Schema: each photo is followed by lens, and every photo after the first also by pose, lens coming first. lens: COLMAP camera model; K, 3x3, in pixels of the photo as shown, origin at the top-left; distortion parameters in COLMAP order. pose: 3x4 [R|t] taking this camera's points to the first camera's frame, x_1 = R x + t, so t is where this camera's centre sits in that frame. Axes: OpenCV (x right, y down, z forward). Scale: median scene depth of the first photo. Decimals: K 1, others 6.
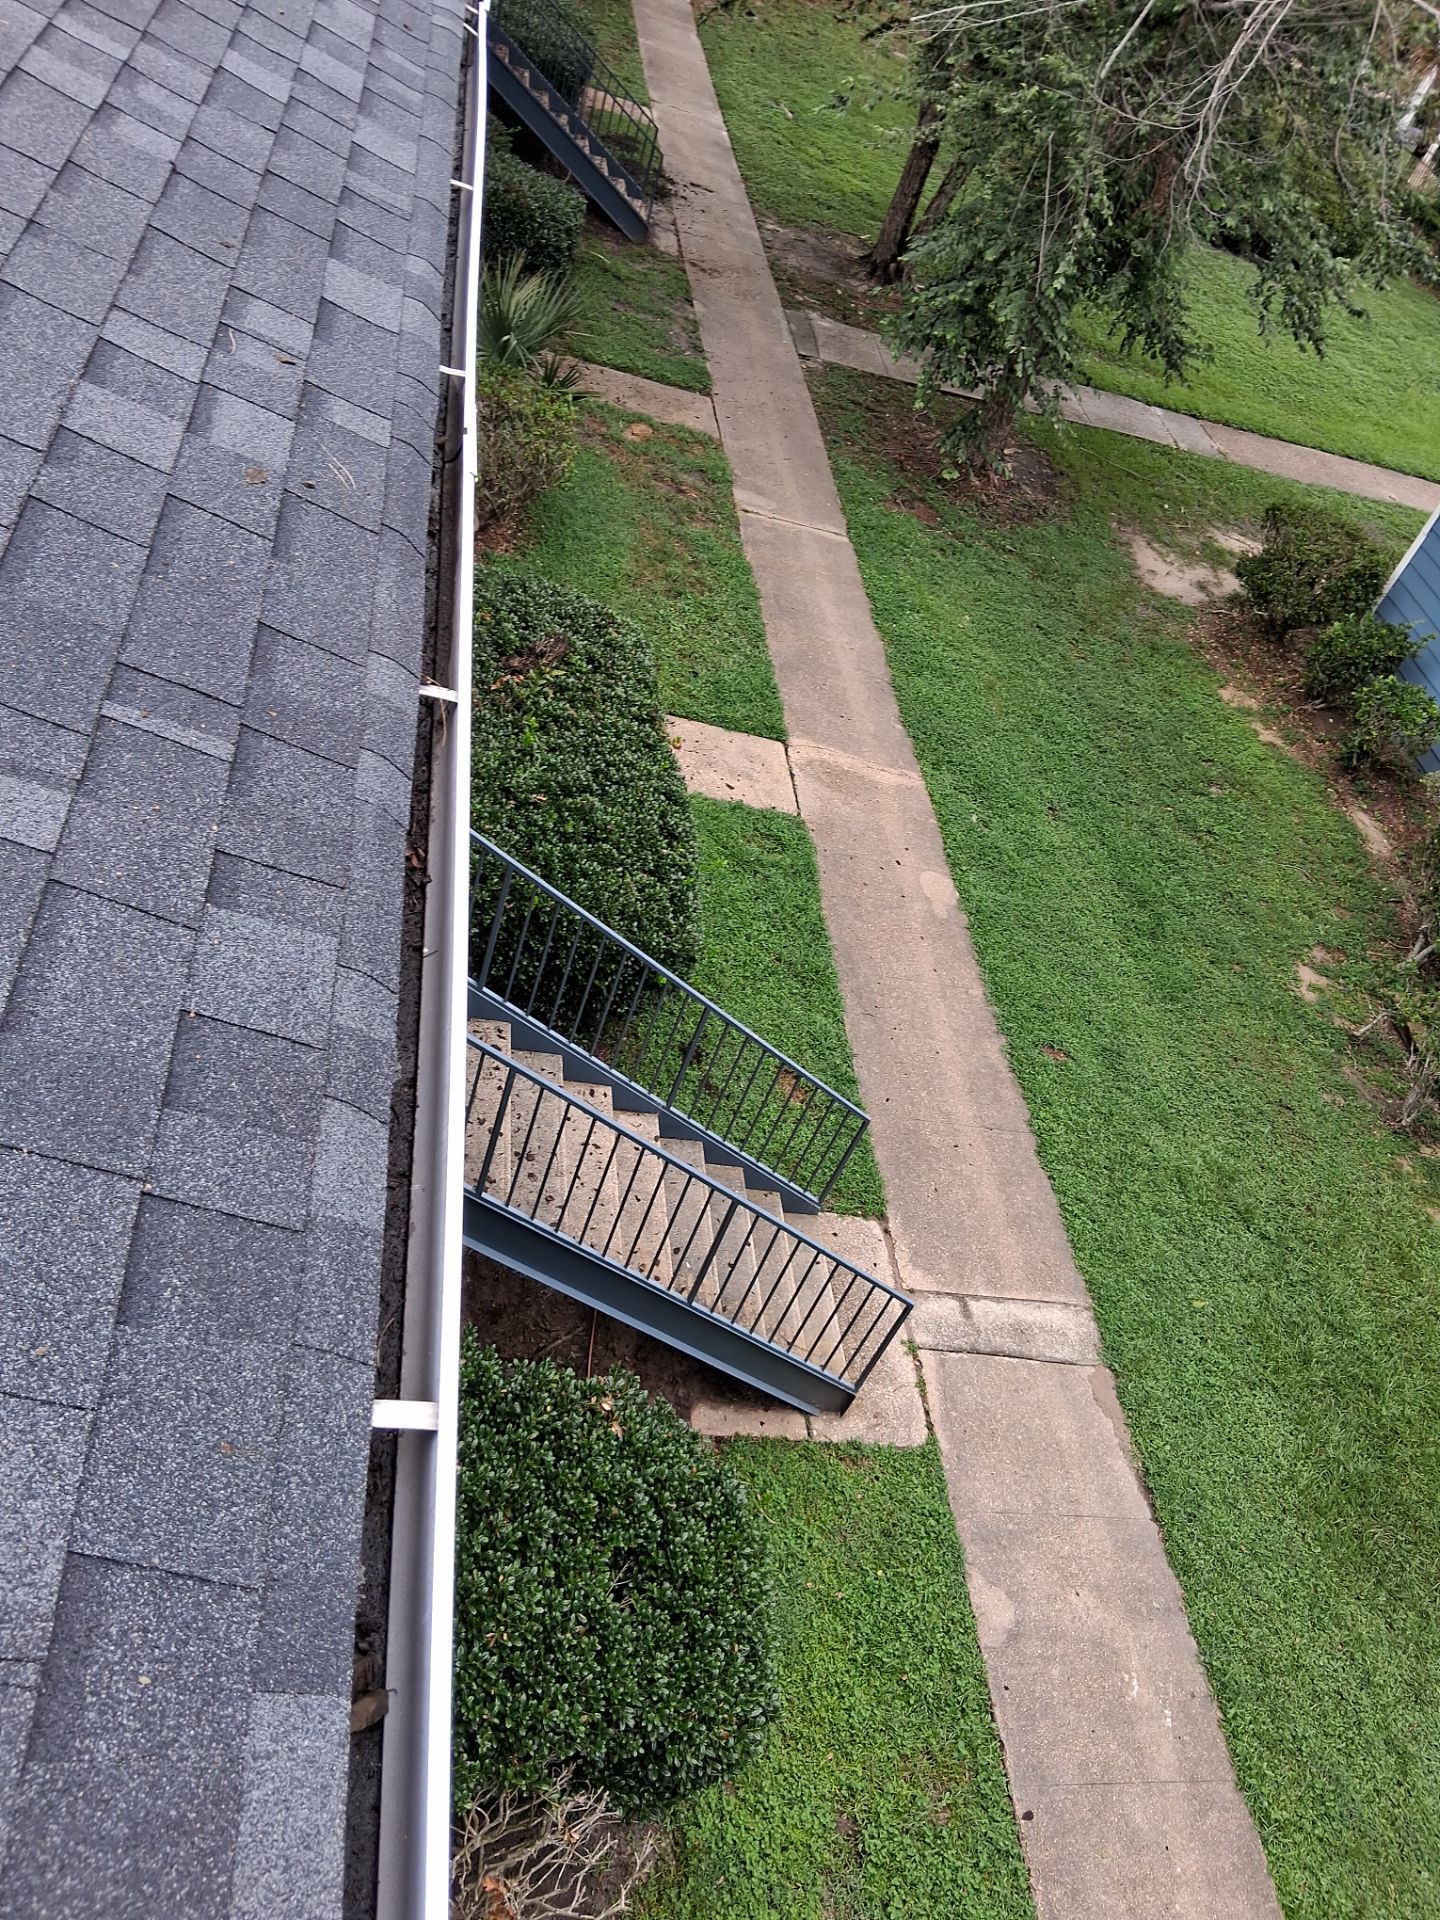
lens RADIAL K [[1501.6, 0, 720.0], [0, 1501.6, 960.0], [0, 0, 1]] dist [0.144754, -0.228140]
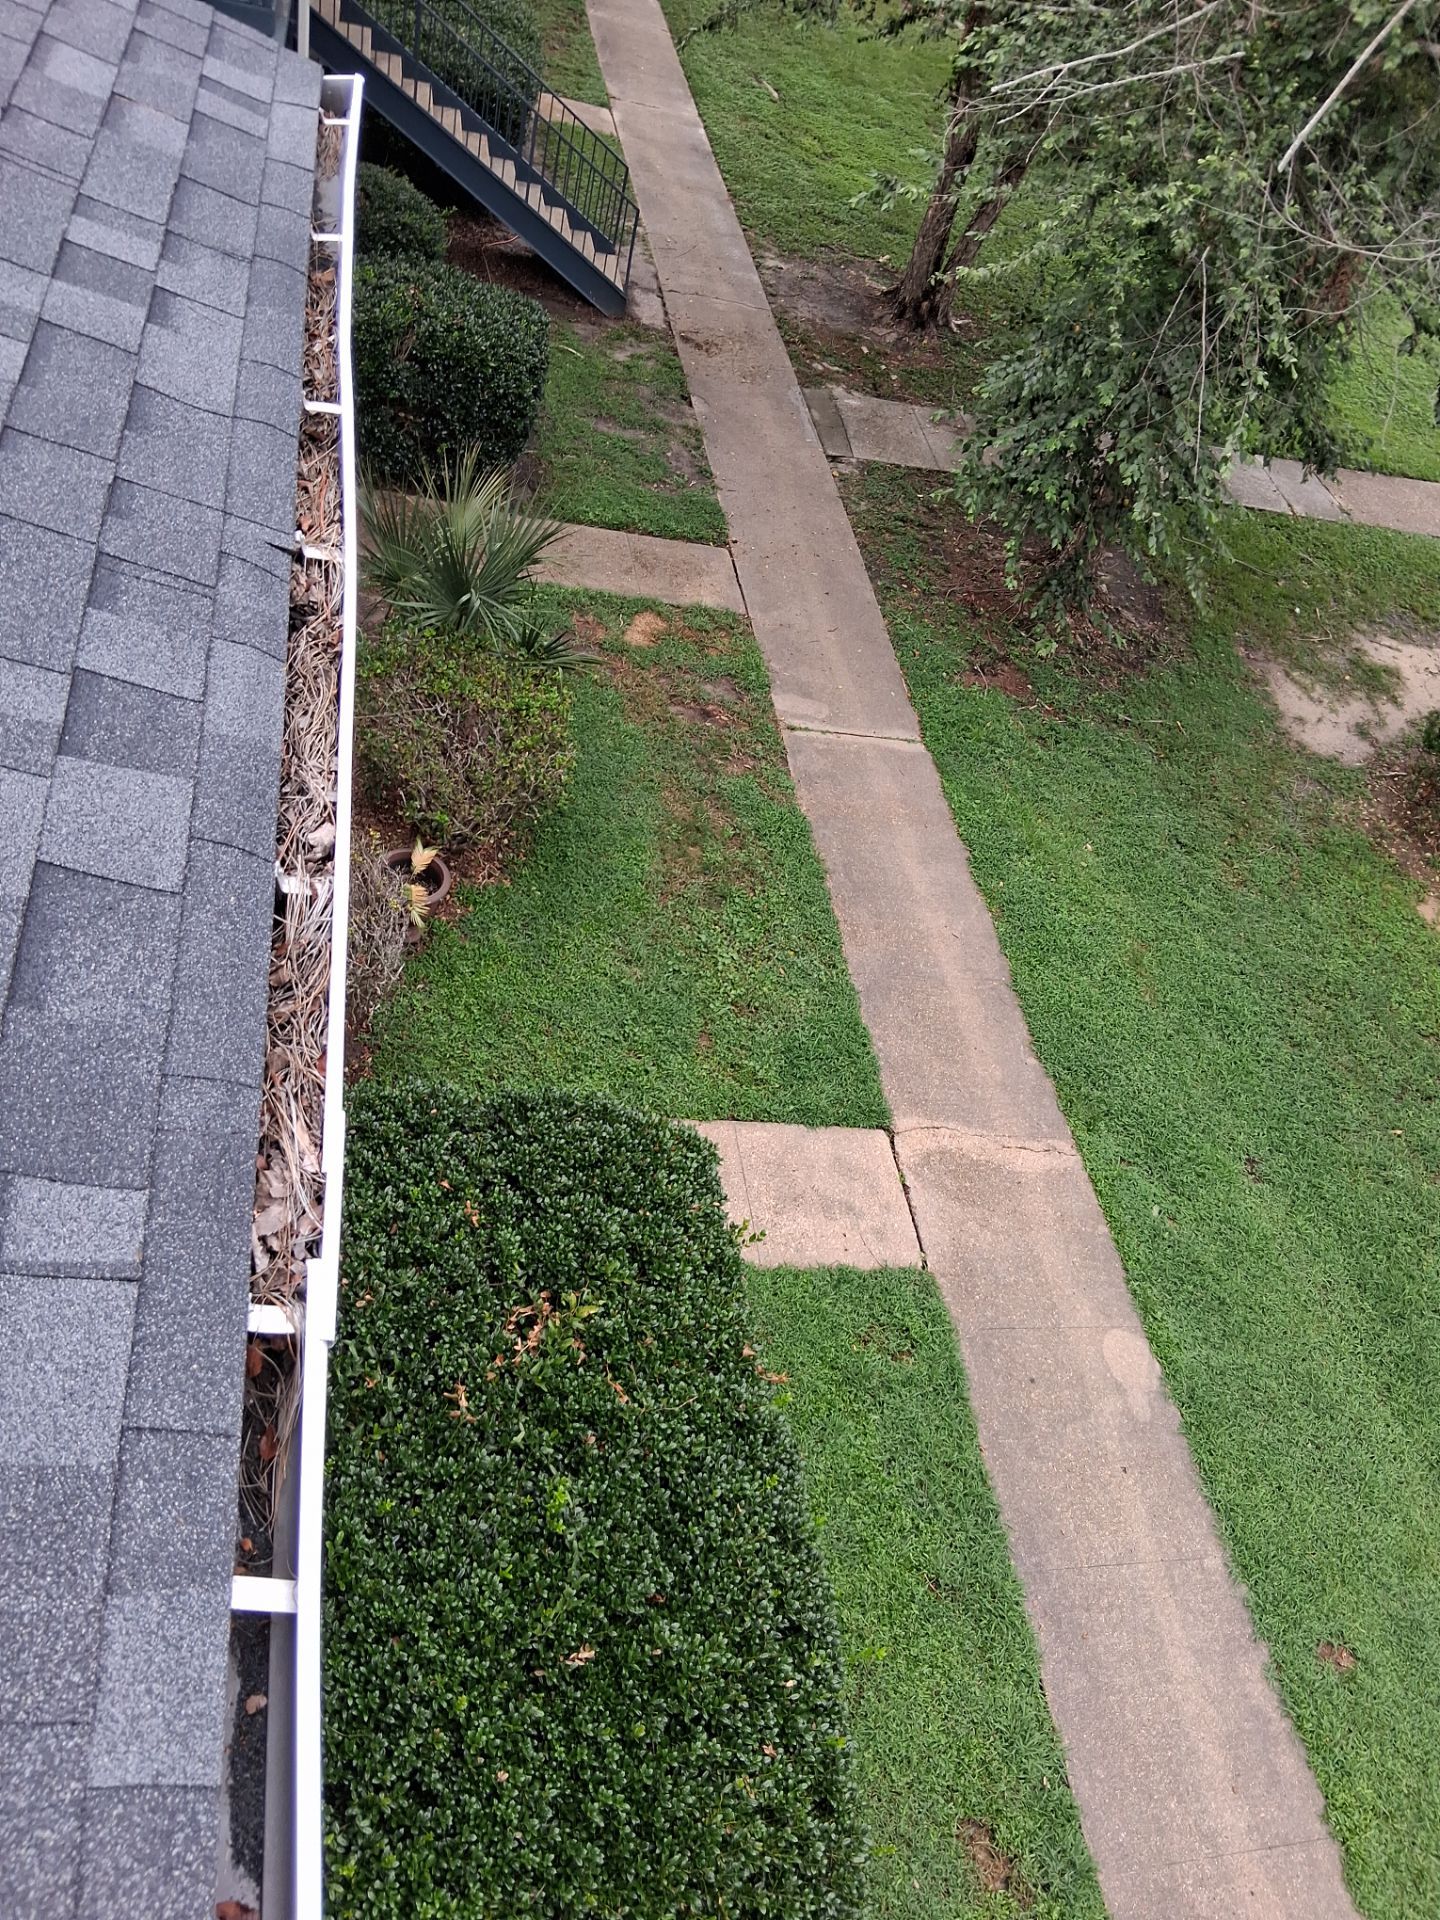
lens RADIAL K [[1501.6, 0, 720.0], [0, 1501.6, 960.0], [0, 0, 1]] dist [0.144754, -0.228140]
pose [[0.997235, -0.073929, -0.007559, -0.021287], [0.074259, 0.995249, 0.062976, -0.218741], [0.002867, -0.063363, 0.997986, 0.216300]]
